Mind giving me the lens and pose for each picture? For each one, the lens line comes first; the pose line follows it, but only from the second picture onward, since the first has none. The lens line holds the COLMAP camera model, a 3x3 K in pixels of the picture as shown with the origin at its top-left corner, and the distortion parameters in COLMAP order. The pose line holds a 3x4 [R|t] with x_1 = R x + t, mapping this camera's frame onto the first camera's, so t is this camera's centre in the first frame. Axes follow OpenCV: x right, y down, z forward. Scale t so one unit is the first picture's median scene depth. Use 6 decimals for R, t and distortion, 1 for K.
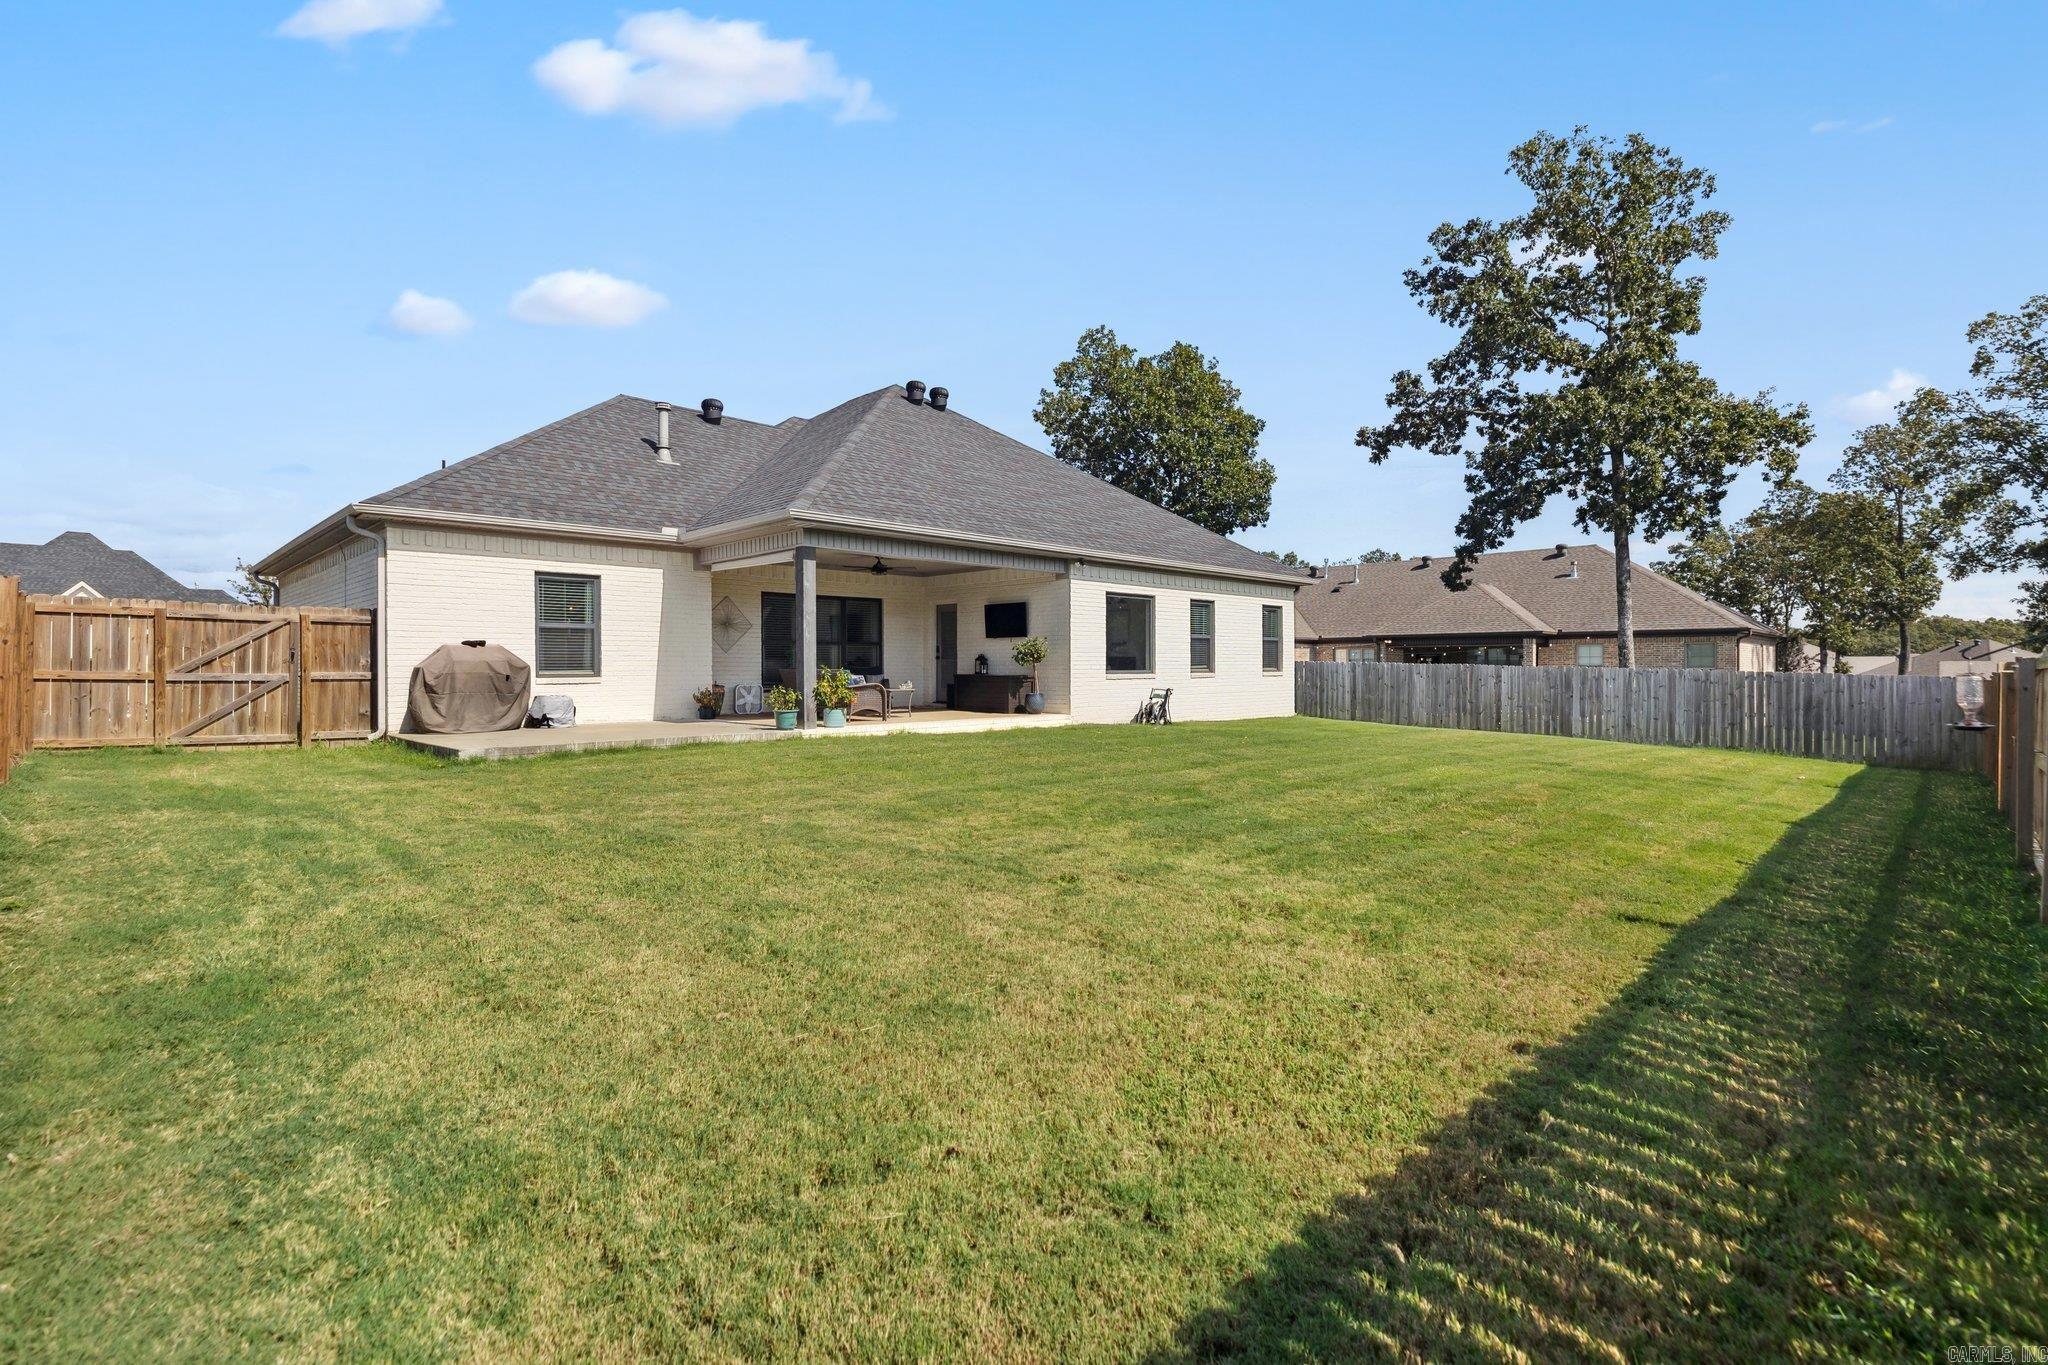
lens RADIAL K [[929.6, 0, 1022.0], [0, 929.6, 675.8], [0, 0, 1]] dist [0.004987, -0.000841]
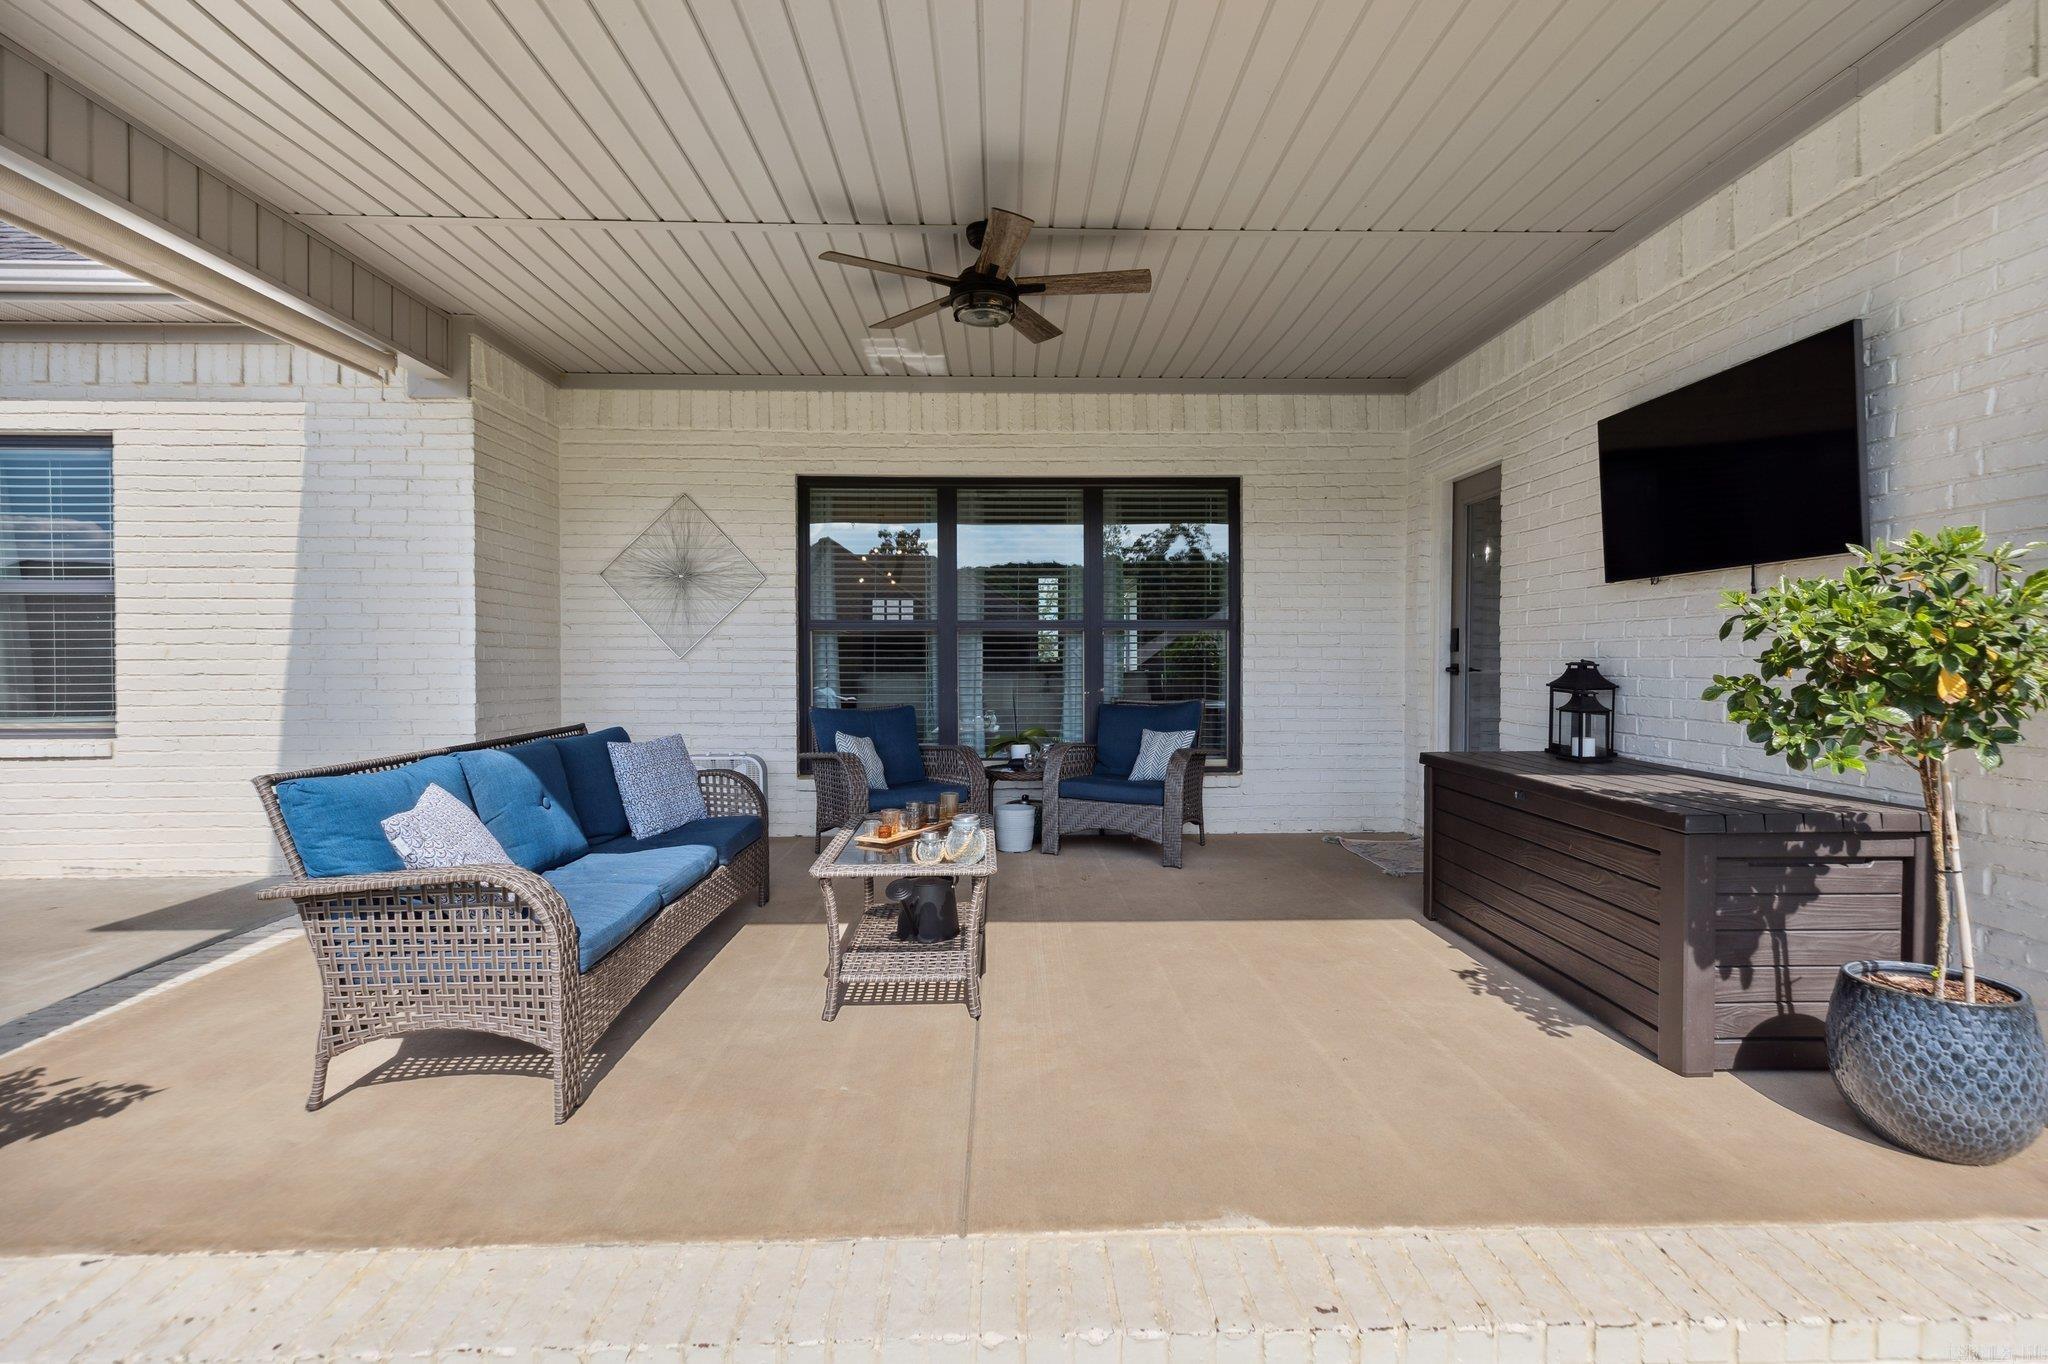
lens RADIAL K [[929.6, 0, 1023.8], [0, 929.6, 671.1], [0, 0, 1]] dist [0.004987, -0.000841]
pose [[0.722151, 0.009826, -0.691666, 0.011261], [-0.007814, 0.999951, 0.006048, -0.022580], [0.691691, 0.001037, 0.722192, 0.813603]]
